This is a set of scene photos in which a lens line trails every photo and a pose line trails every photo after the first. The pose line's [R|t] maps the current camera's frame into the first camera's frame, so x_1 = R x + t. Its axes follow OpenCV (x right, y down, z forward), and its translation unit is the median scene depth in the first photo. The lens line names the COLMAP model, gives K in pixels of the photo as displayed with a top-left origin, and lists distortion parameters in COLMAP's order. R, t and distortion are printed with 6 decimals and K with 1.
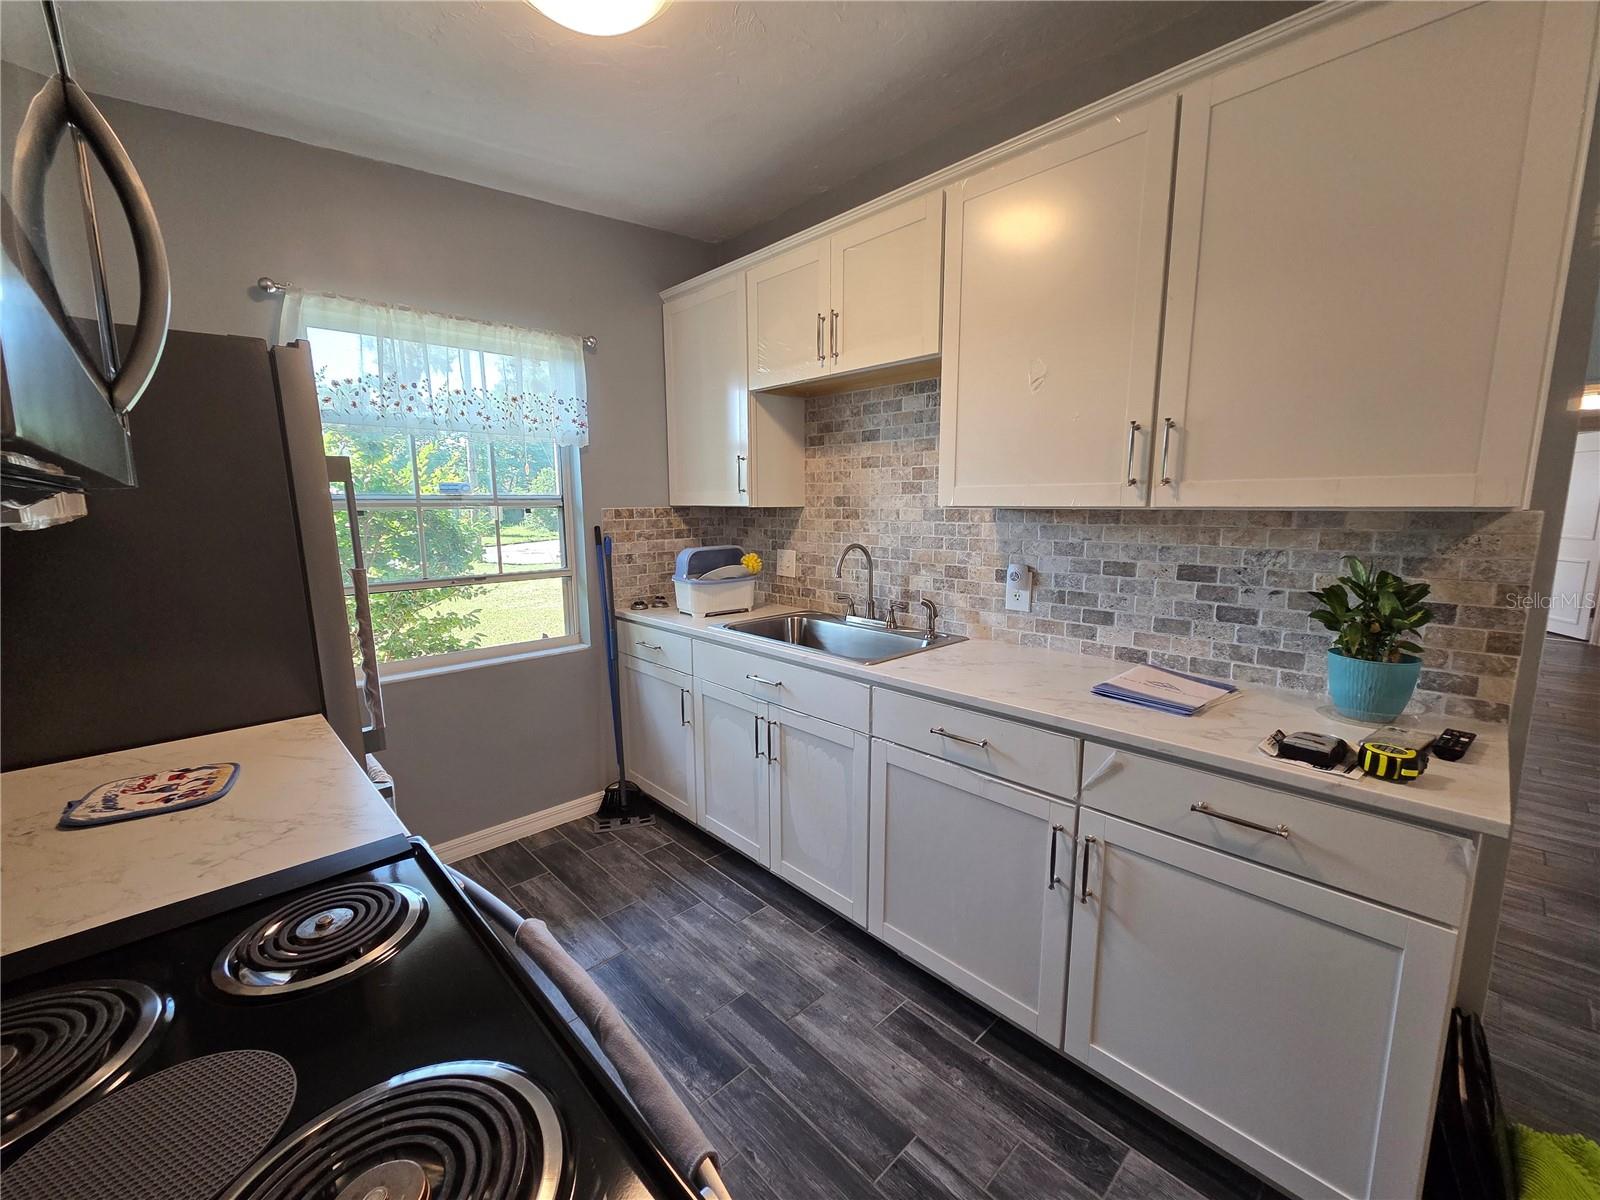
lens RADIAL K [[656.1, 0, 802.7], [0, 656.1, 603.1], [0, 0, 1]] dist [0.003729, 0.001084]
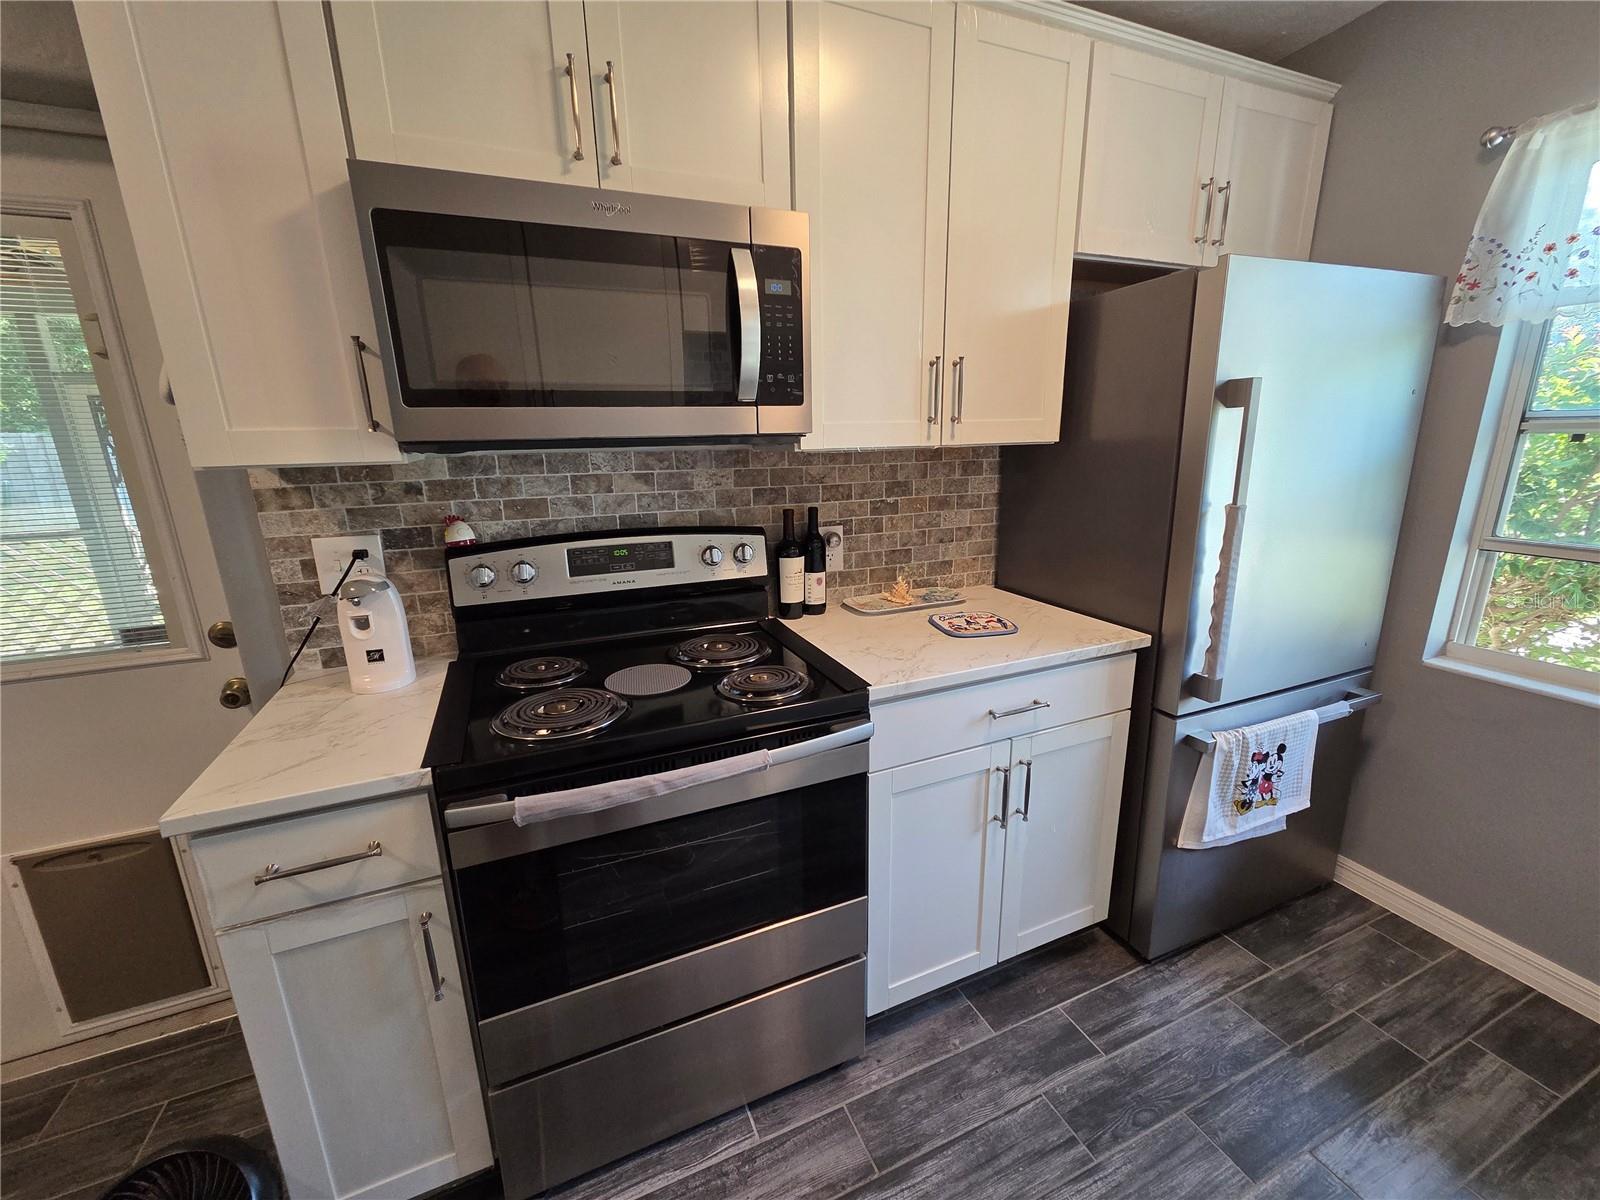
lens RADIAL K [[656.1, 0, 803.0], [0, 656.1, 598.1], [0, 0, 1]] dist [0.003729, 0.001084]
pose [[-0.342240, 0.242597, -0.907755, 0.489928], [-0.124743, 0.945812, 0.299798, -0.164862], [0.931295, 0.215839, -0.293433, 0.951685]]
